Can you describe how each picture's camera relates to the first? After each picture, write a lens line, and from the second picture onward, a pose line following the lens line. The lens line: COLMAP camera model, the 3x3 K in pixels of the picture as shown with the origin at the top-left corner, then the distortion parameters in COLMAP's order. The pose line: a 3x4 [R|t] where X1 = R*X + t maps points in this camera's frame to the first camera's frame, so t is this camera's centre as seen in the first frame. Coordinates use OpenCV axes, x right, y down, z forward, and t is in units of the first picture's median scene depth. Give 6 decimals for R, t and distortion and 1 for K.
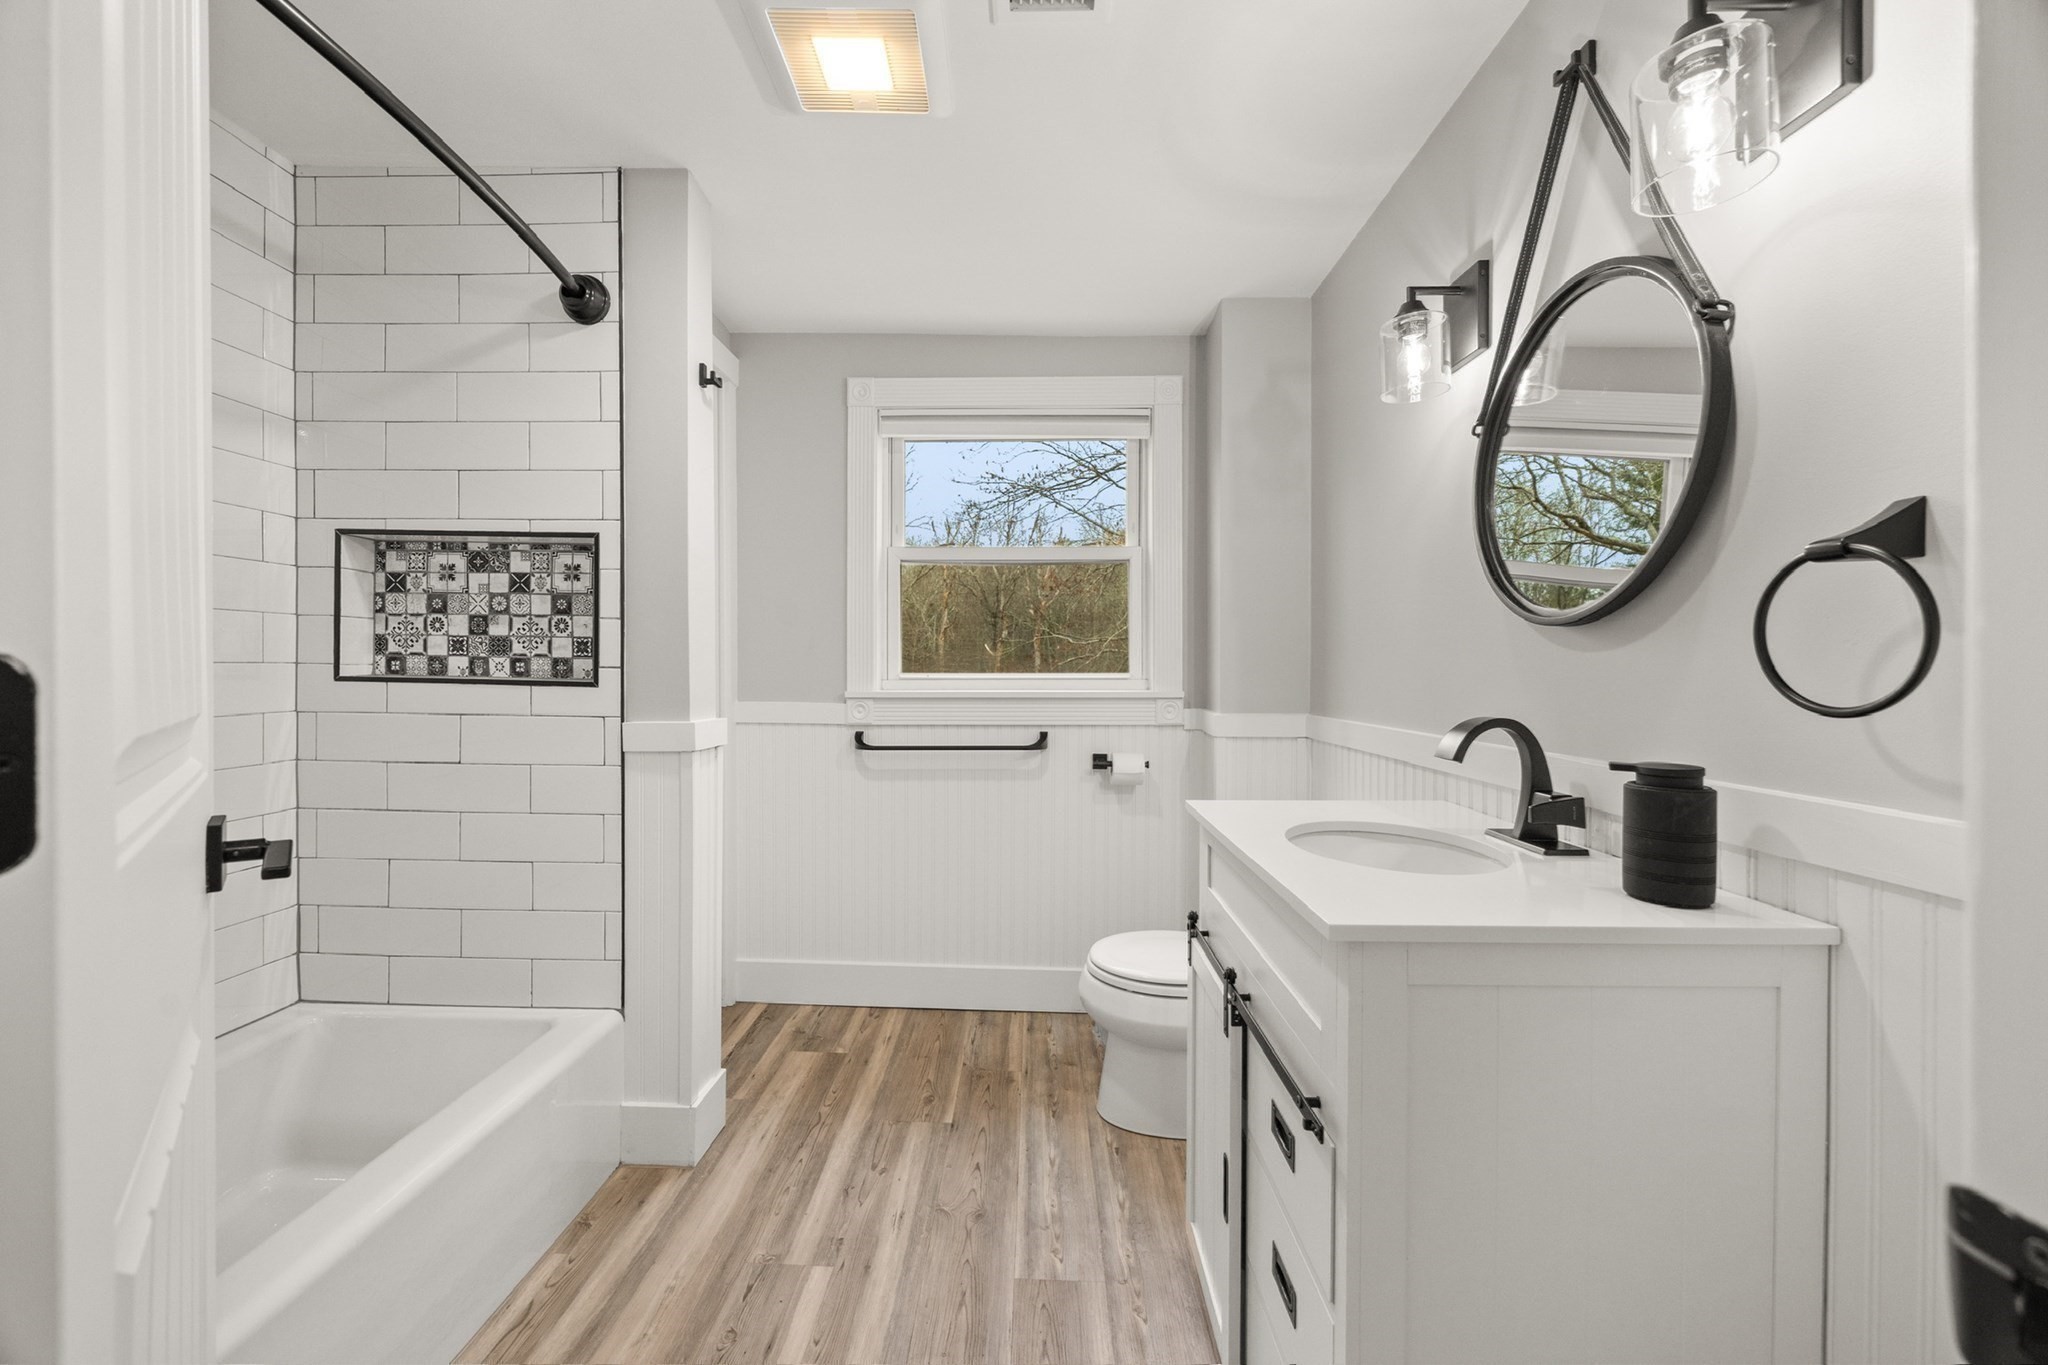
lens RADIAL K [[783.2, 0, 1020.4], [0, 783.2, 676.9], [0, 0, 1]] dist [-0.006393, 0.000904]
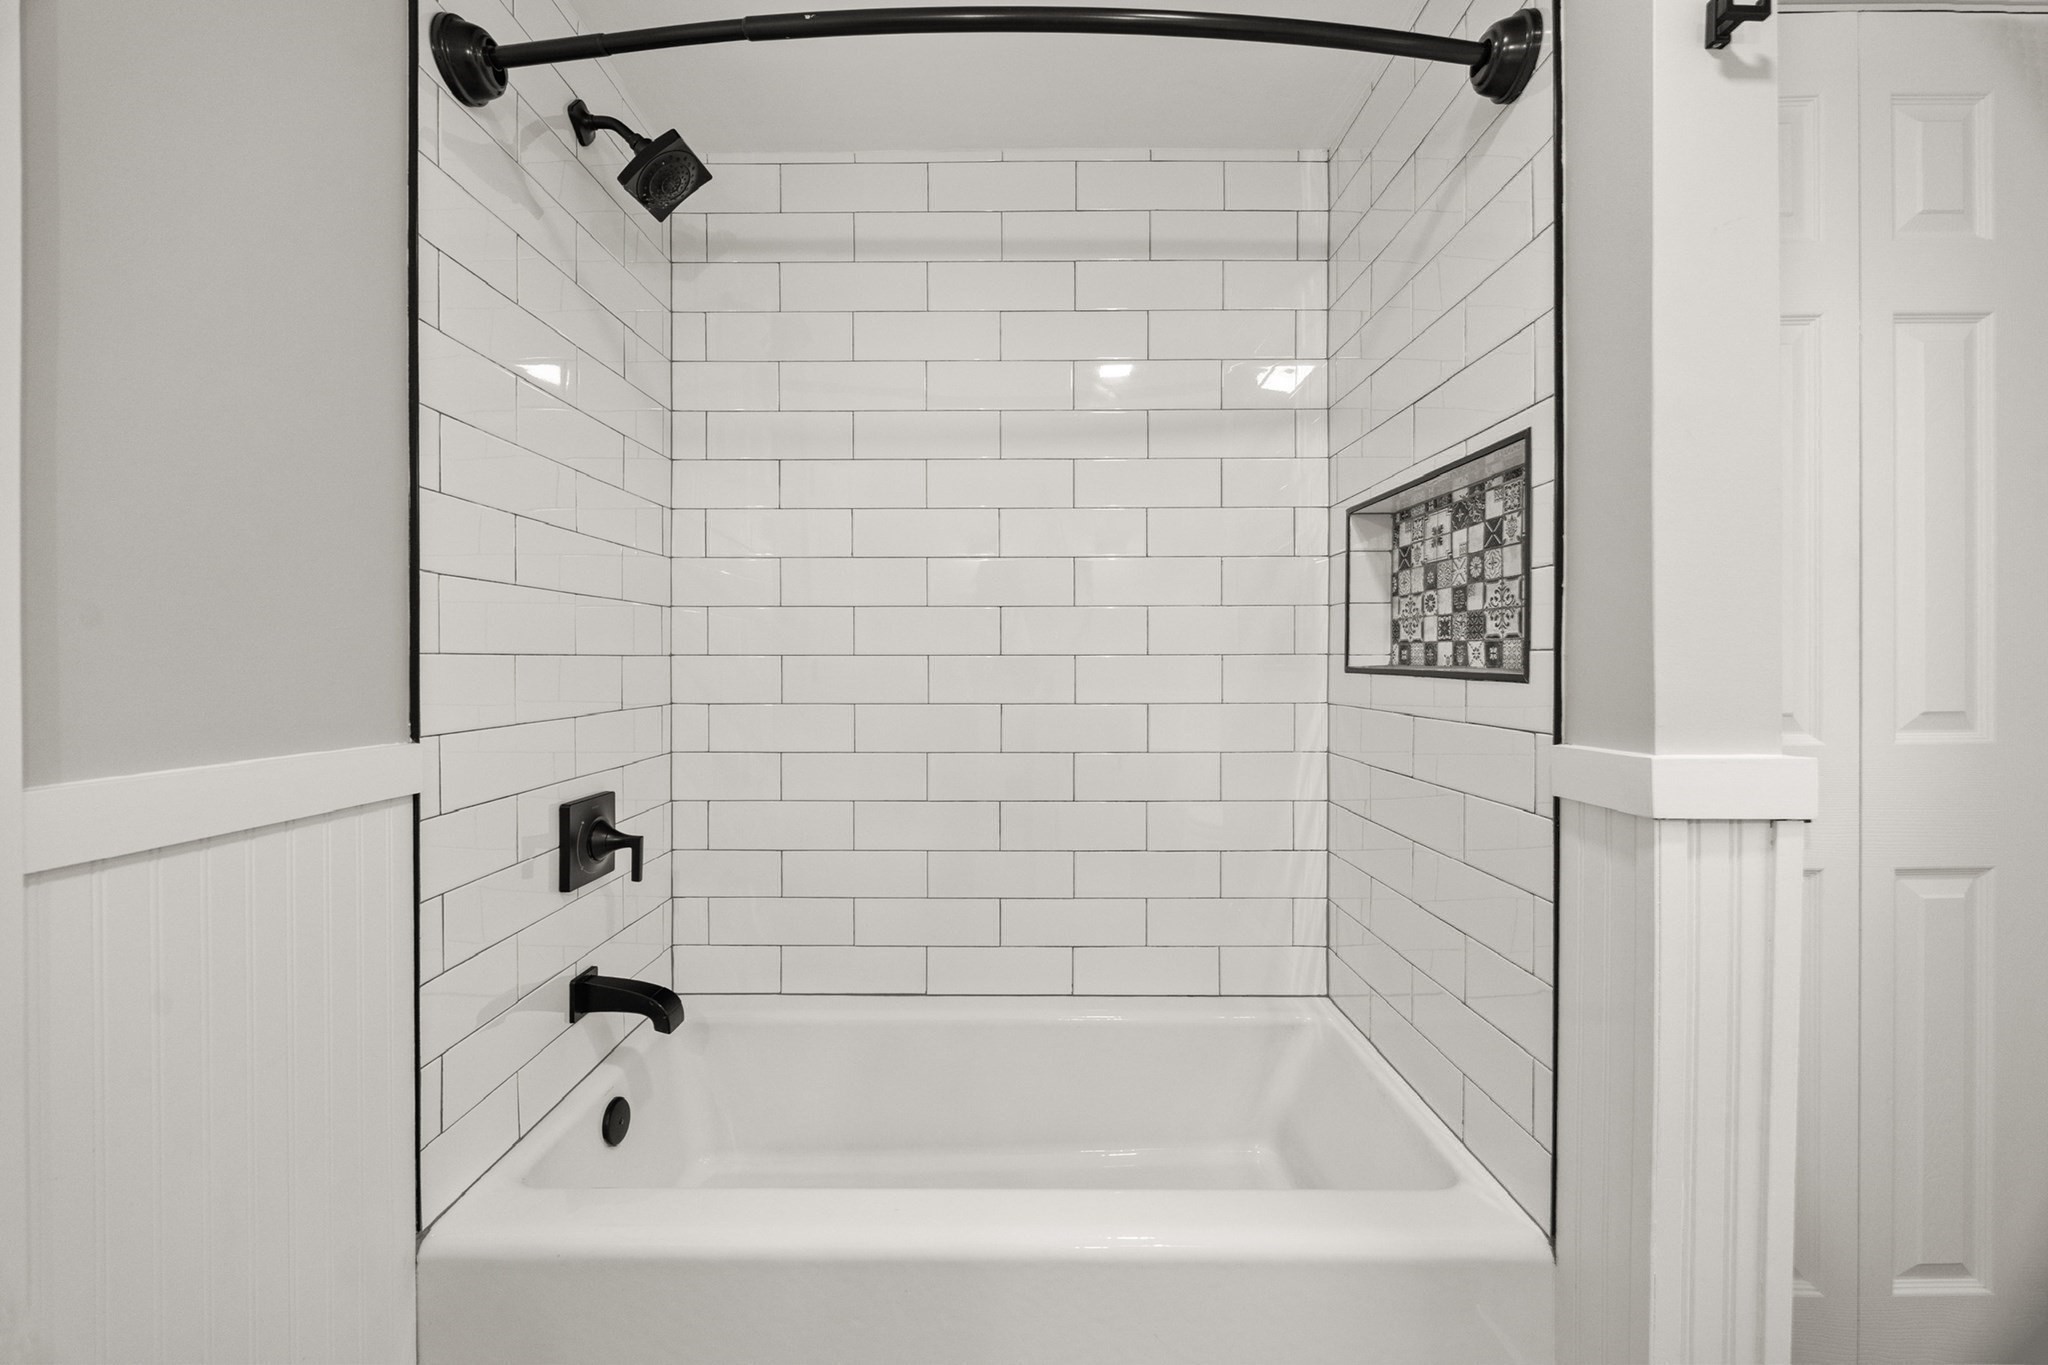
lens RADIAL K [[783.2, 0, 1024.0], [0, 783.2, 681.8], [0, 0, 1]] dist [-0.006393, 0.000904]
pose [[0.015062, 0.012957, -0.999803, 0.056912], [-0.005903, 0.999900, 0.012870, 0.006344], [0.999869, 0.005708, 0.015137, 0.574120]]
